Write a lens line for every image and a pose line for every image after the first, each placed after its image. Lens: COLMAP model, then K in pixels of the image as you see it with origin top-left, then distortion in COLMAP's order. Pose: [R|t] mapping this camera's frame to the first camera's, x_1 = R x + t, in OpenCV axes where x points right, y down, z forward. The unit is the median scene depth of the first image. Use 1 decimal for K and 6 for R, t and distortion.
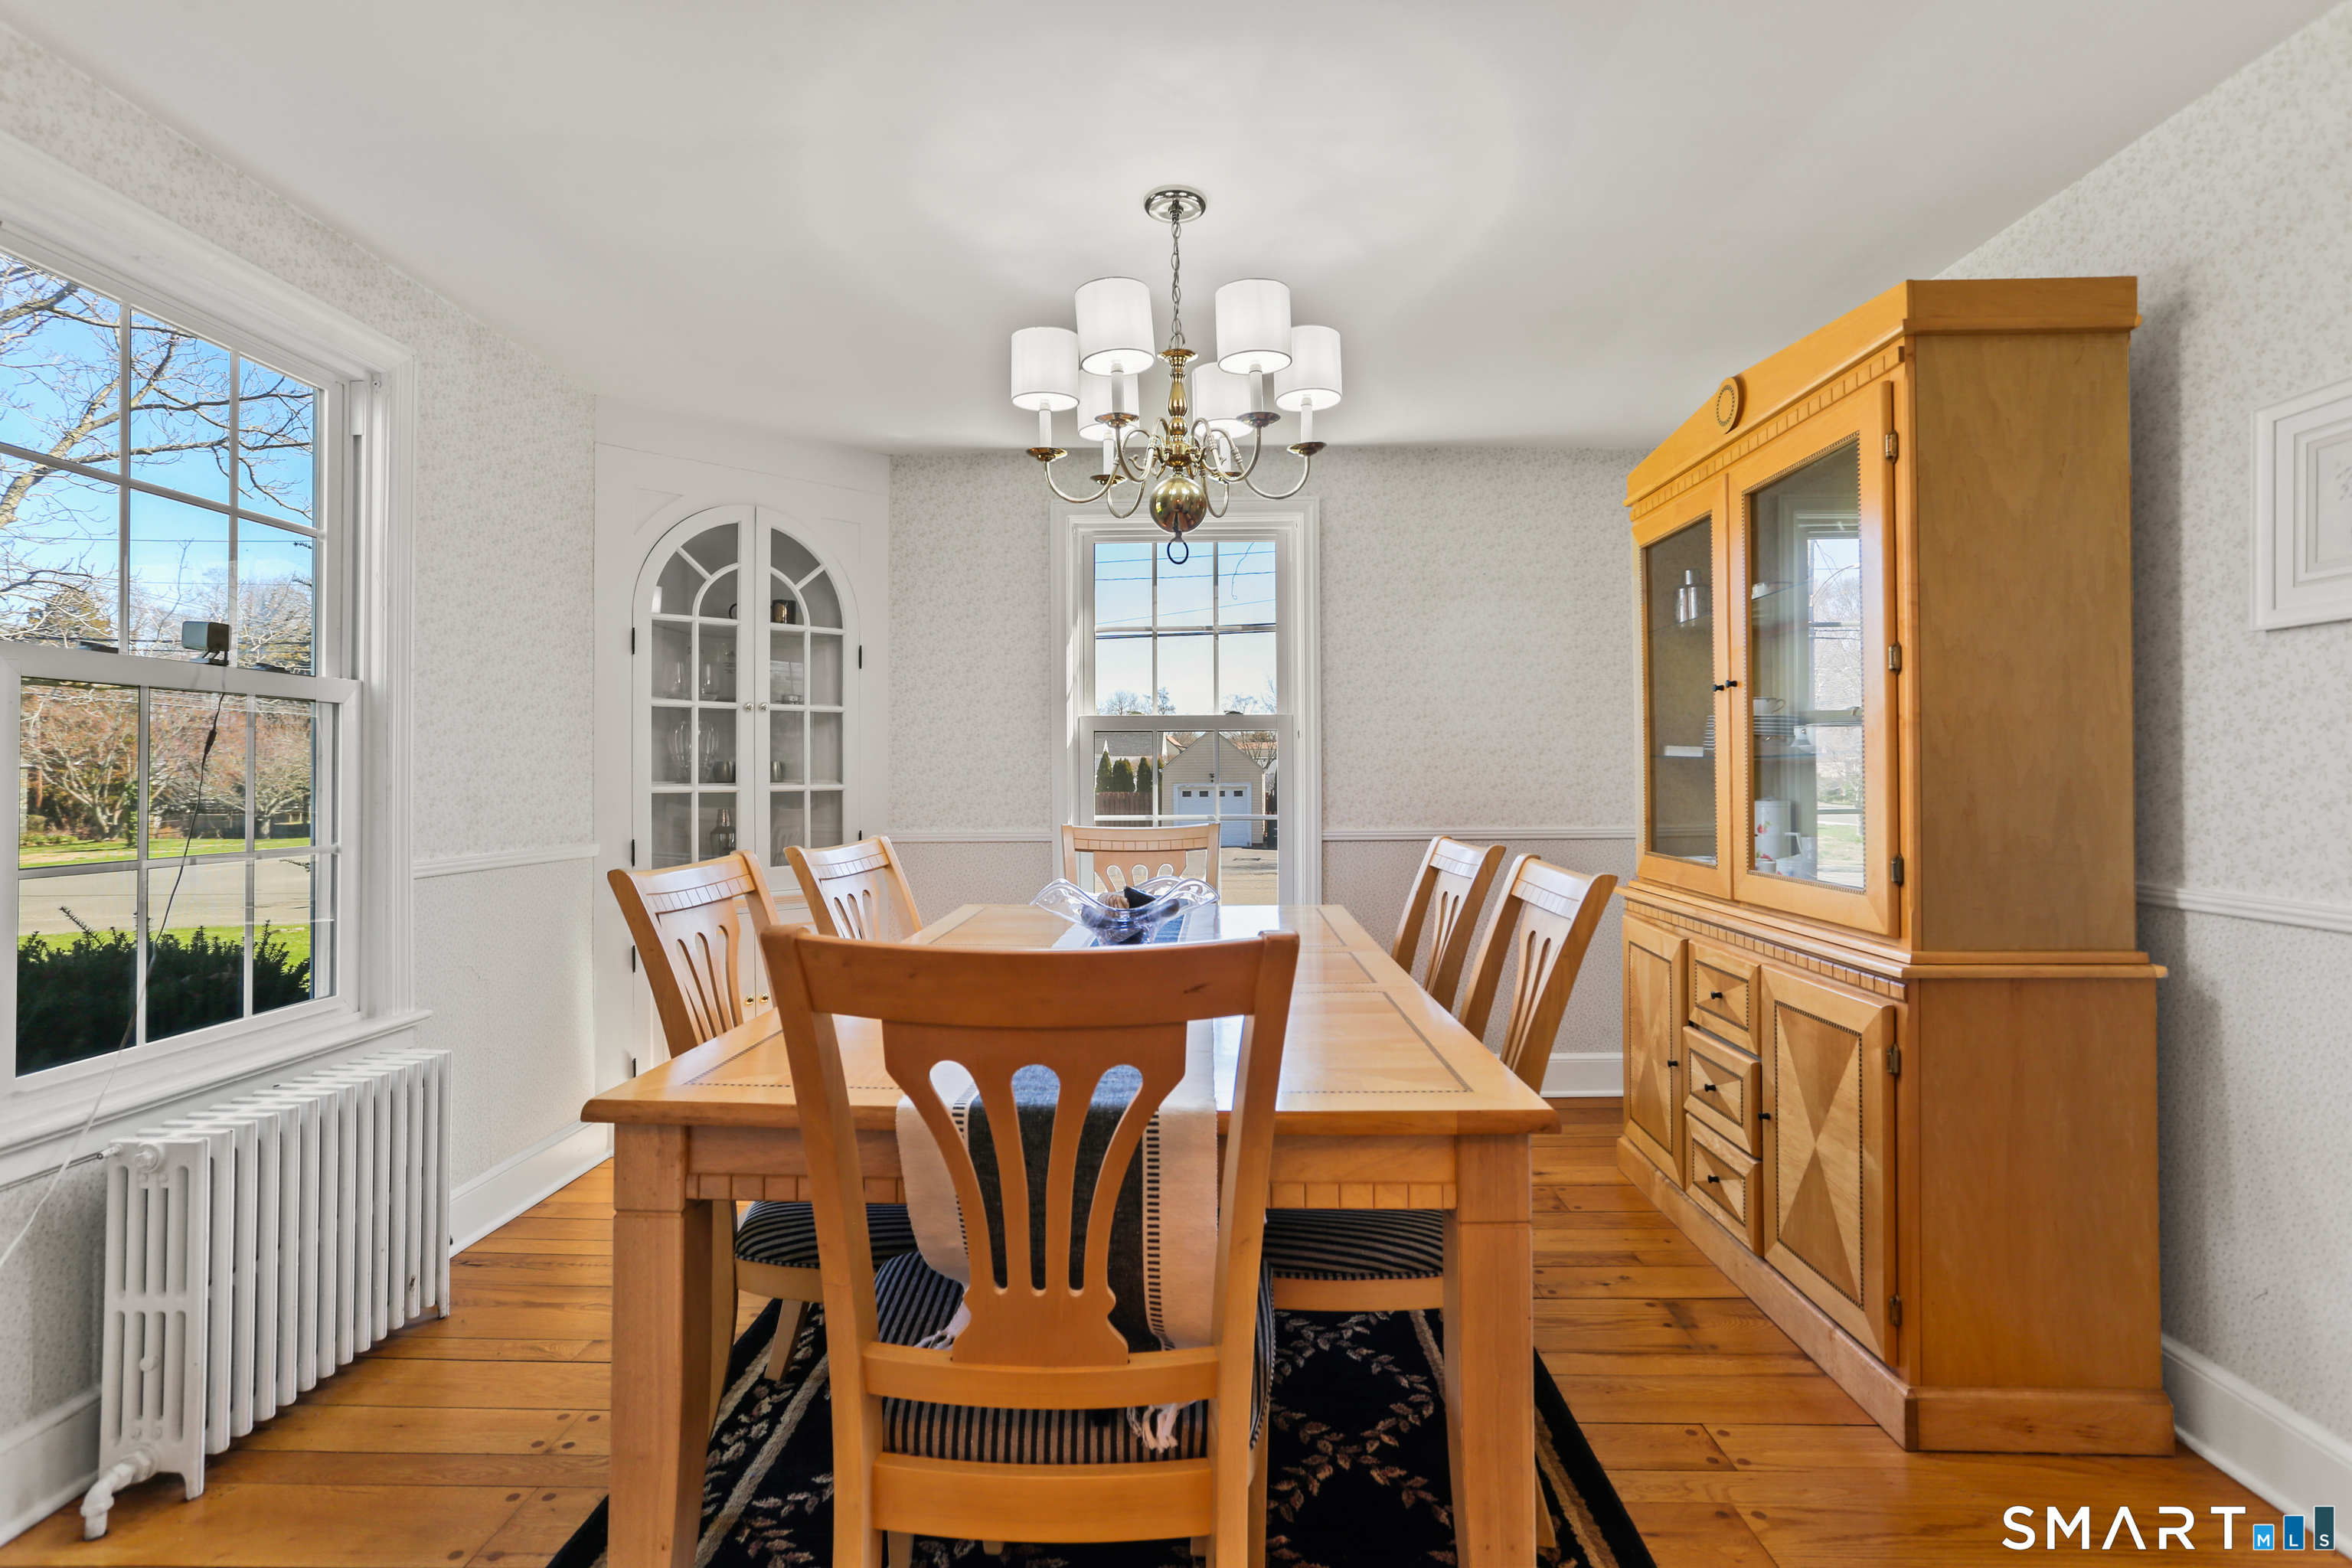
lens RADIAL K [[1131.5, 0, 1166.9], [0, 1131.5, 763.5], [0, 0, 1]] dist [-0.059195, 0.034834]
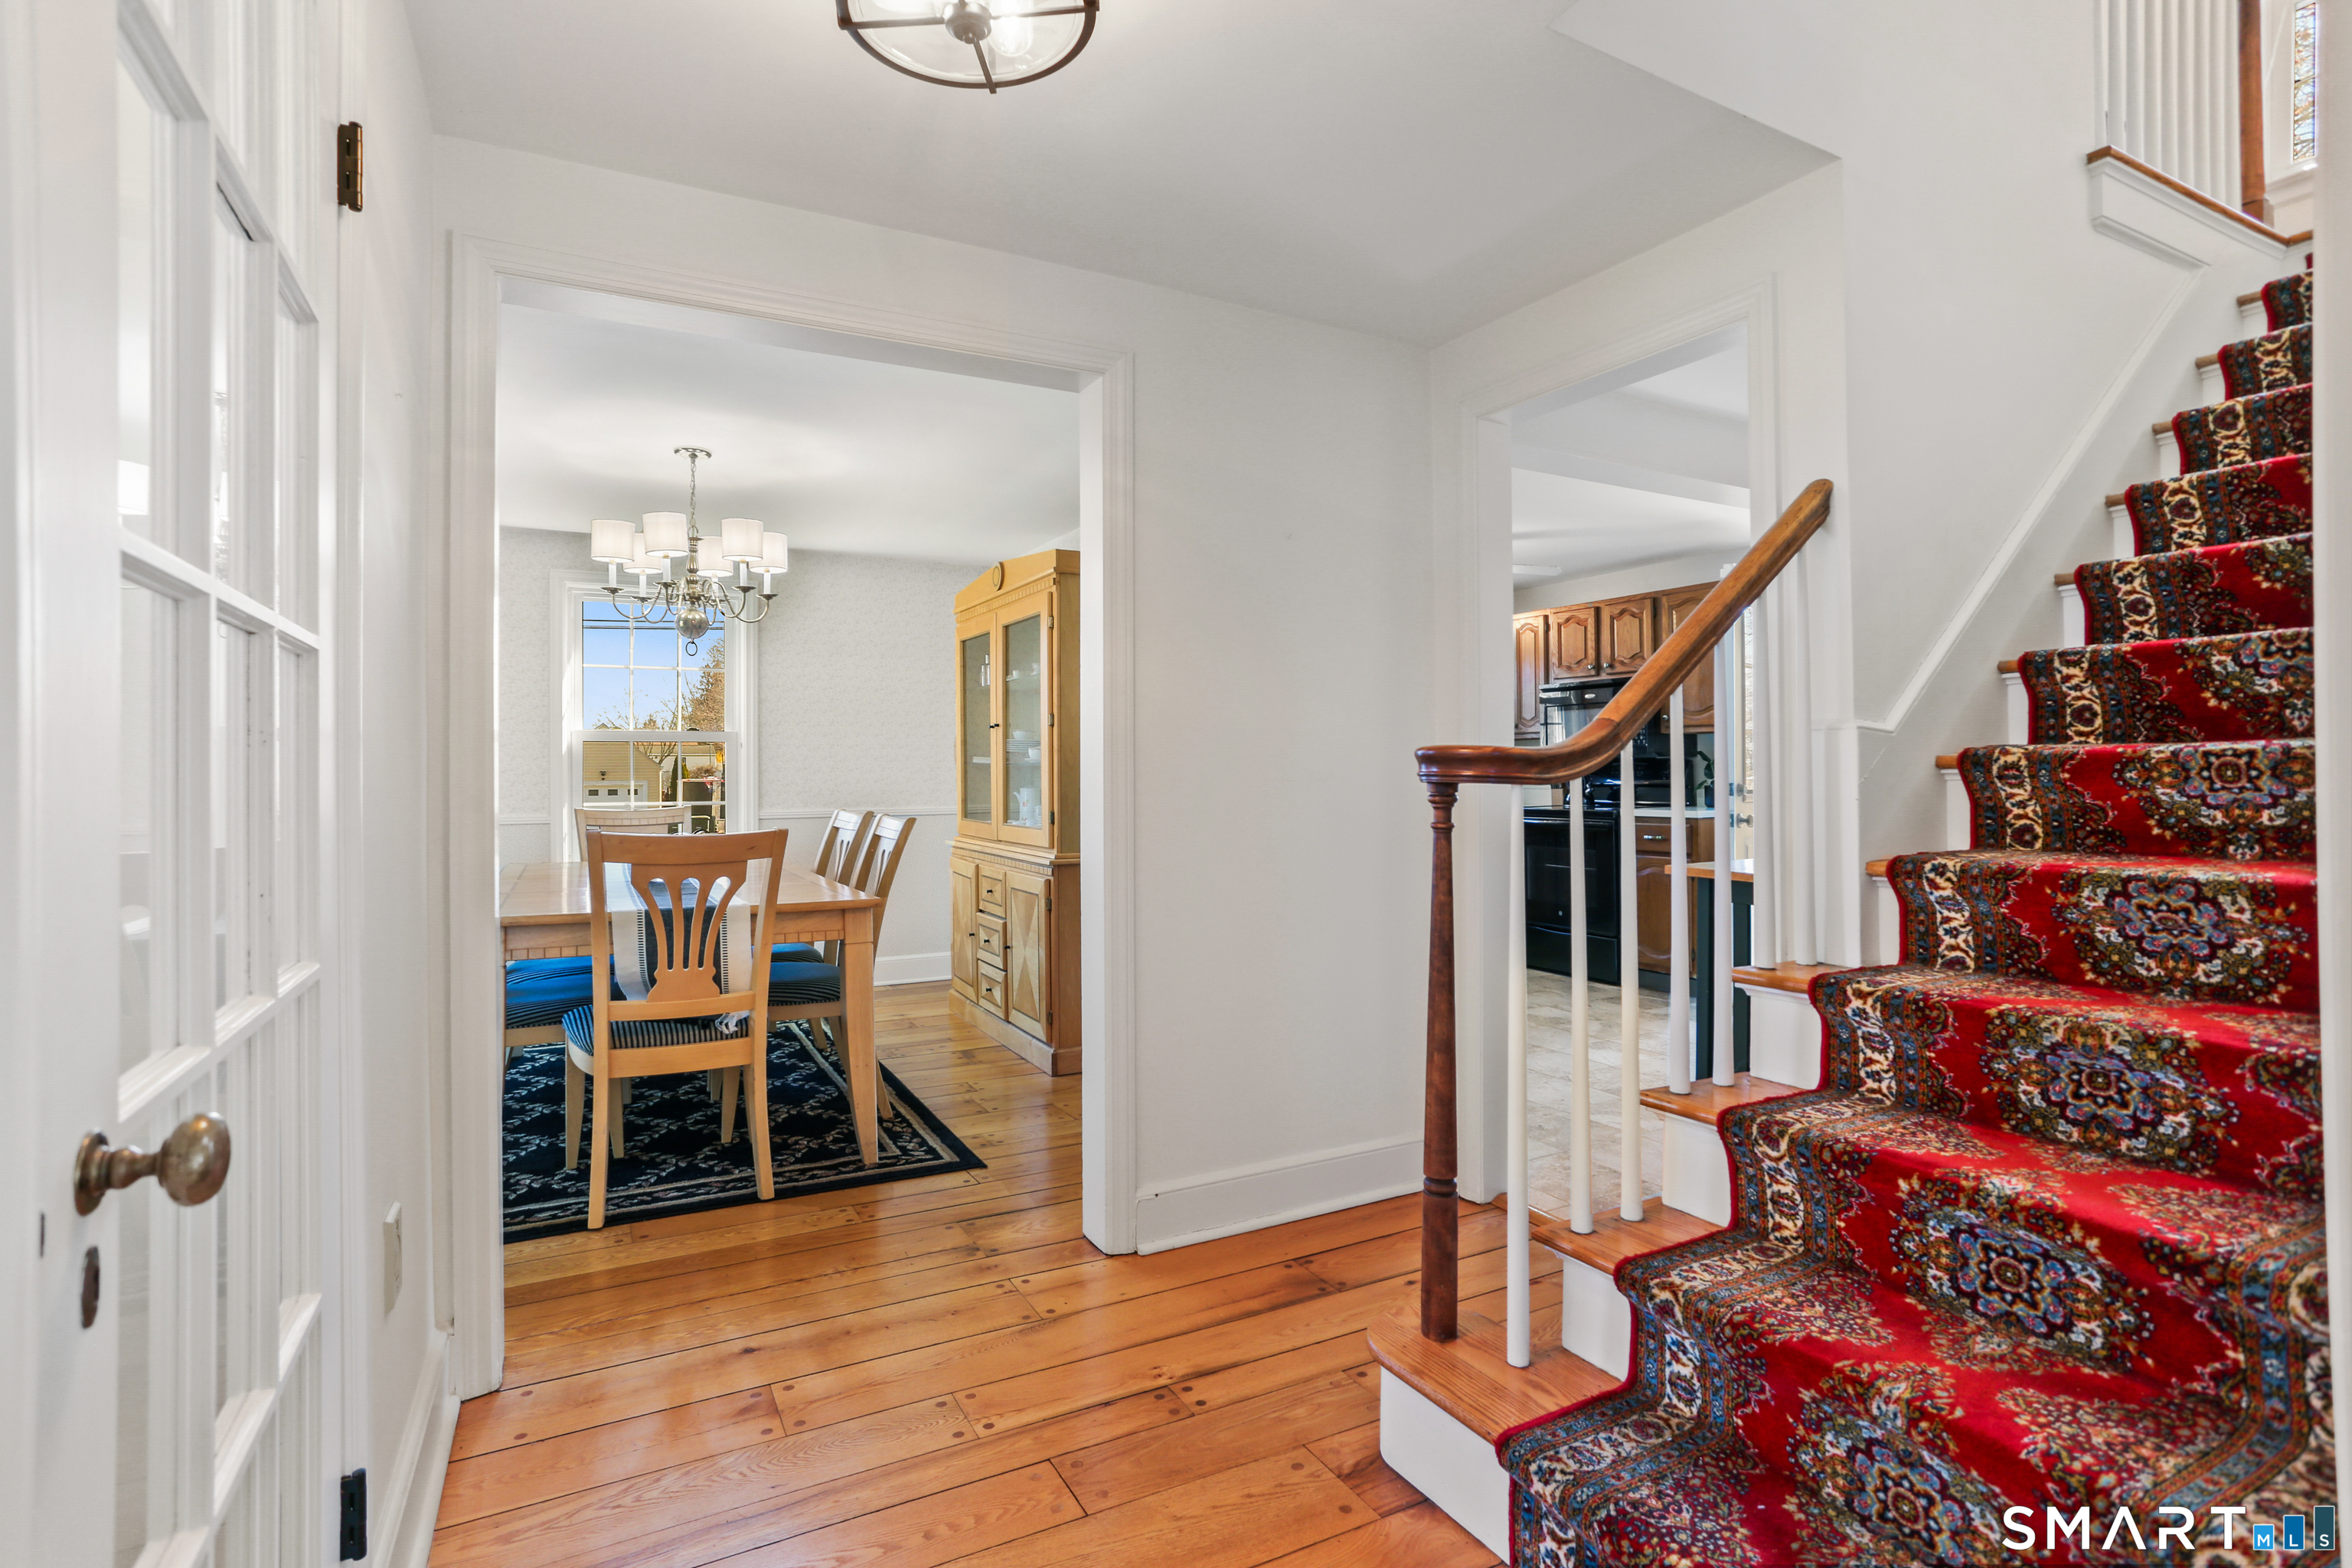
lens RADIAL K [[1131.5, 0, 1166.9], [0, 1131.5, 763.5], [0, 0, 1]] dist [-0.059195, 0.034834]
pose [[0.869136, 0.003172, 0.494562, -0.224844], [-0.003608, 0.999993, -0.000072, -0.009241], [-0.494559, -0.001722, 0.869142, -0.960428]]
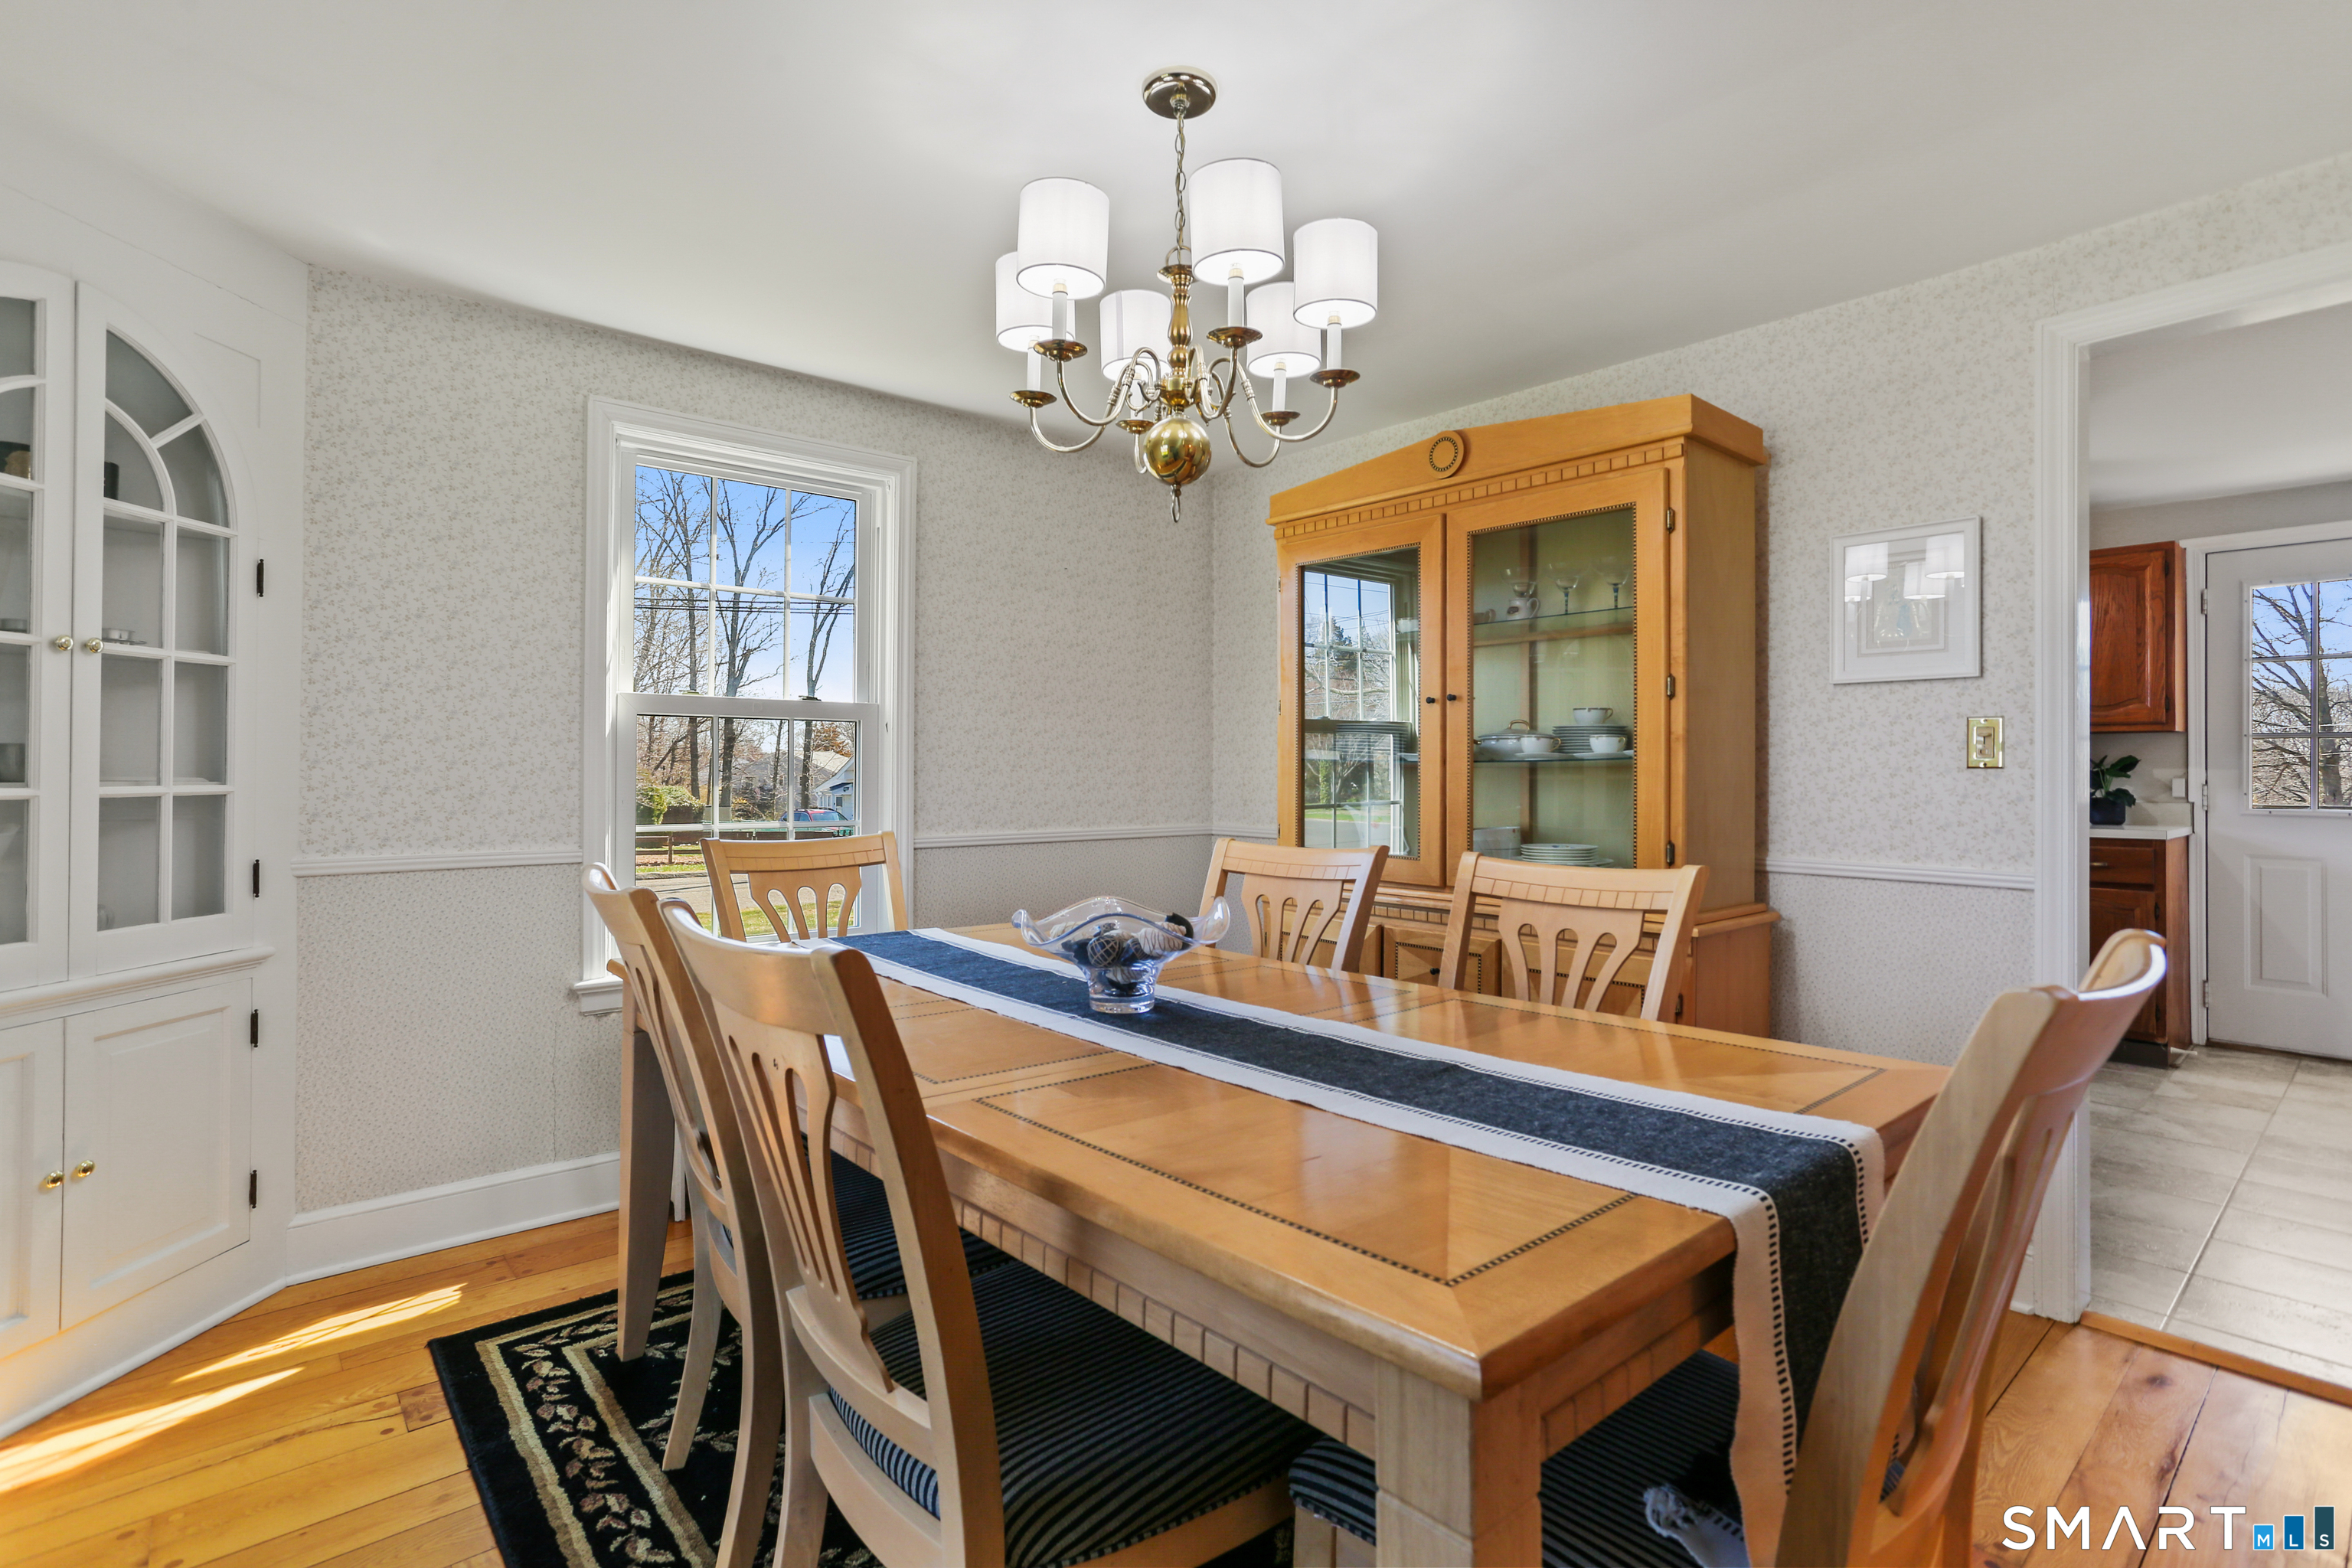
lens RADIAL K [[1131.5, 0, 1166.9], [0, 1131.5, 763.5], [0, 0, 1]] dist [-0.059195, 0.034834]
pose [[0.738189, 0.012165, 0.674484, -0.582186], [-0.013048, 0.999908, -0.003754, 0.005158], [-0.674468, -0.006029, 0.738280, 0.406800]]
